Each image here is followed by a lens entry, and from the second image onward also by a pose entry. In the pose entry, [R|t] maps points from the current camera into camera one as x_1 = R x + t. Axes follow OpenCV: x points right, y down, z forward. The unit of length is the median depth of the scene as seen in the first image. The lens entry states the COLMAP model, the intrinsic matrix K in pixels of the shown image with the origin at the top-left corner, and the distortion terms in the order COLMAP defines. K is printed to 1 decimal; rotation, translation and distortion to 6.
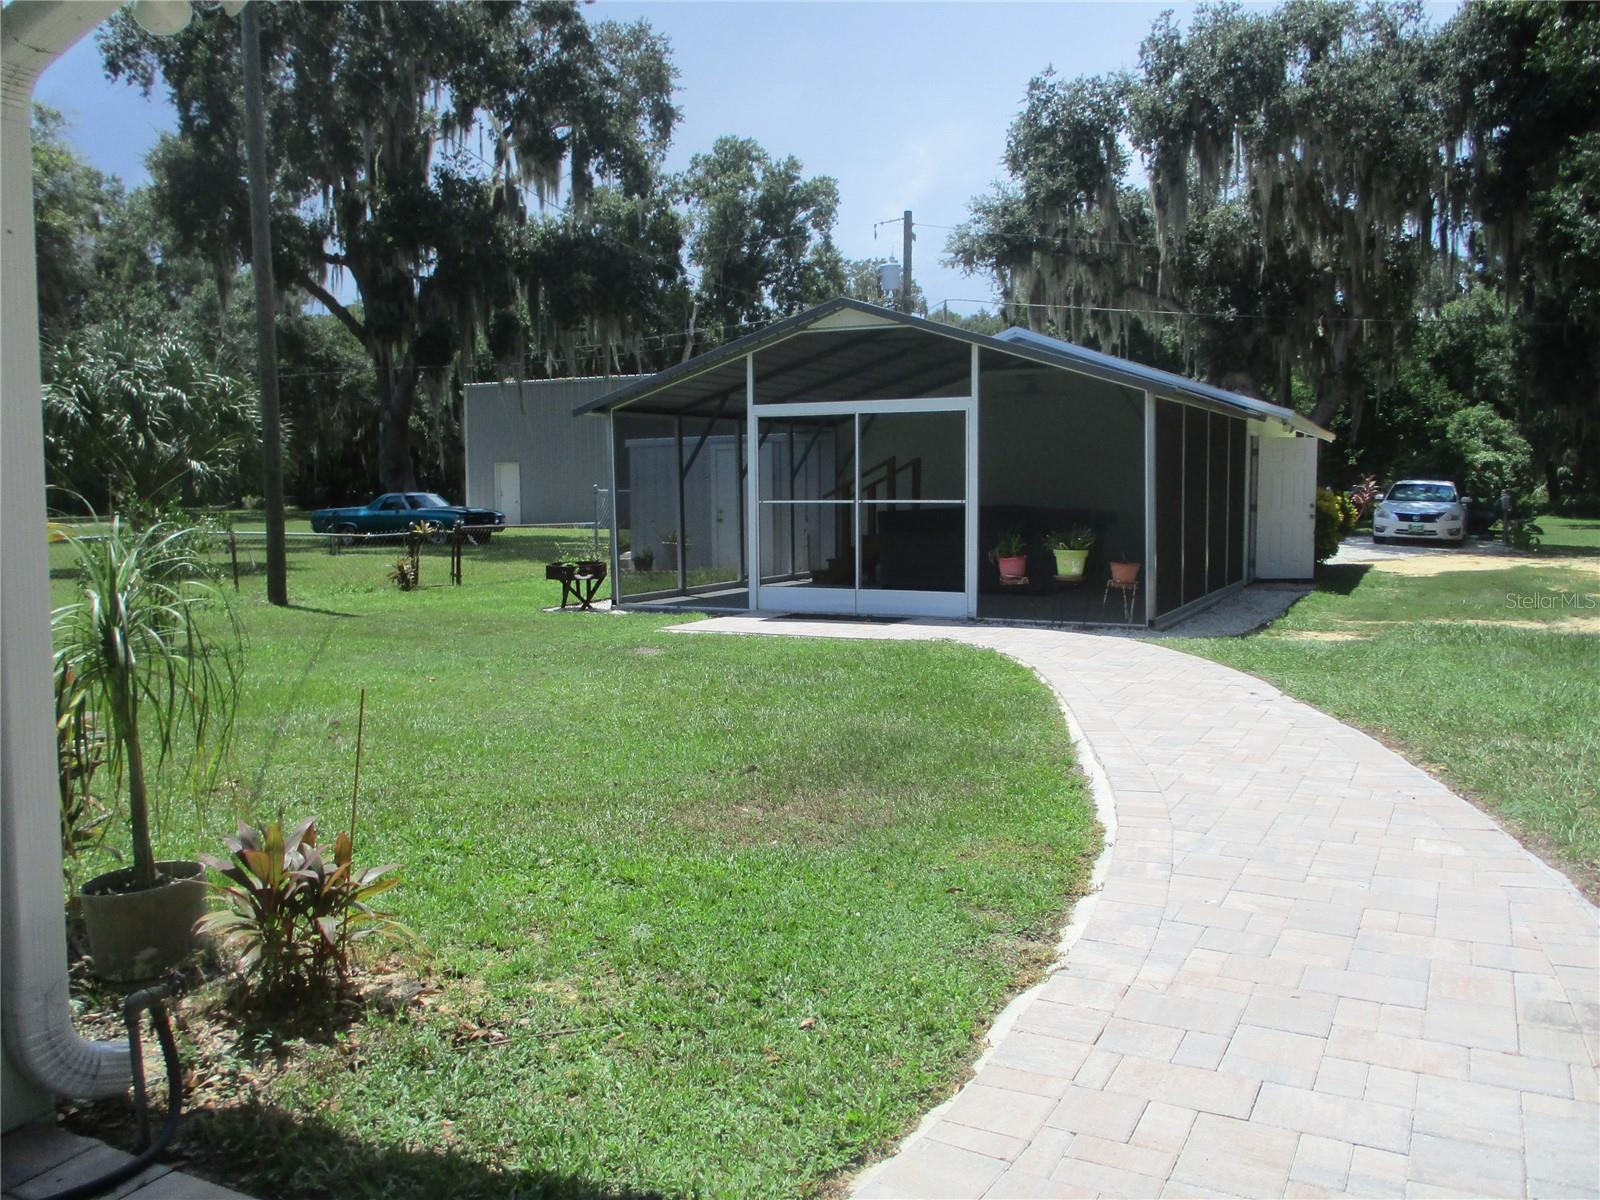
lens RADIAL K [[1364.4, 0, 797.1], [0, 1364.4, 577.0], [0, 0, 1]] dist [-0.000086, 0.000350]
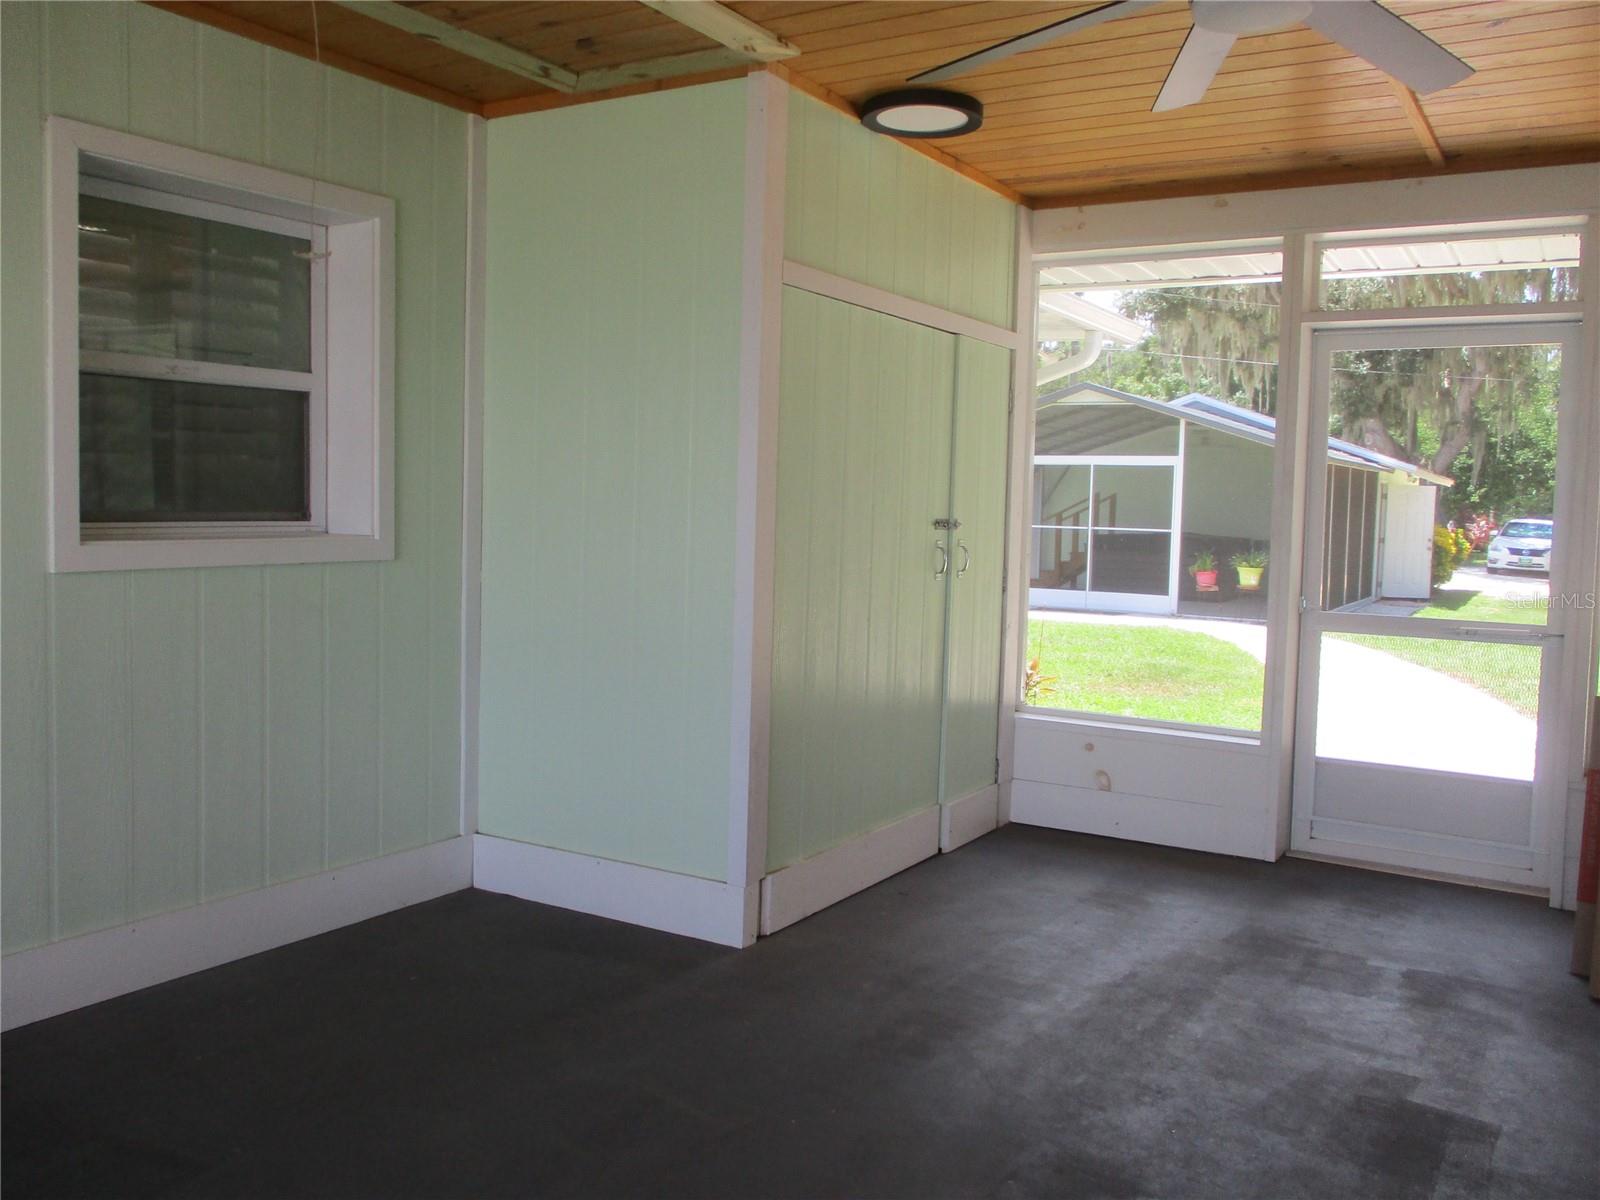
lens RADIAL K [[1364.4, 0, 797.1], [0, 1364.4, 577.0], [0, 0, 1]] dist [-0.000086, 0.000350]
pose [[0.996420, 0.034308, -0.077261, -0.067613], [-0.034978, 0.999361, -0.007334, 0.007175], [0.076960, 0.010010, 0.996984, -0.191427]]
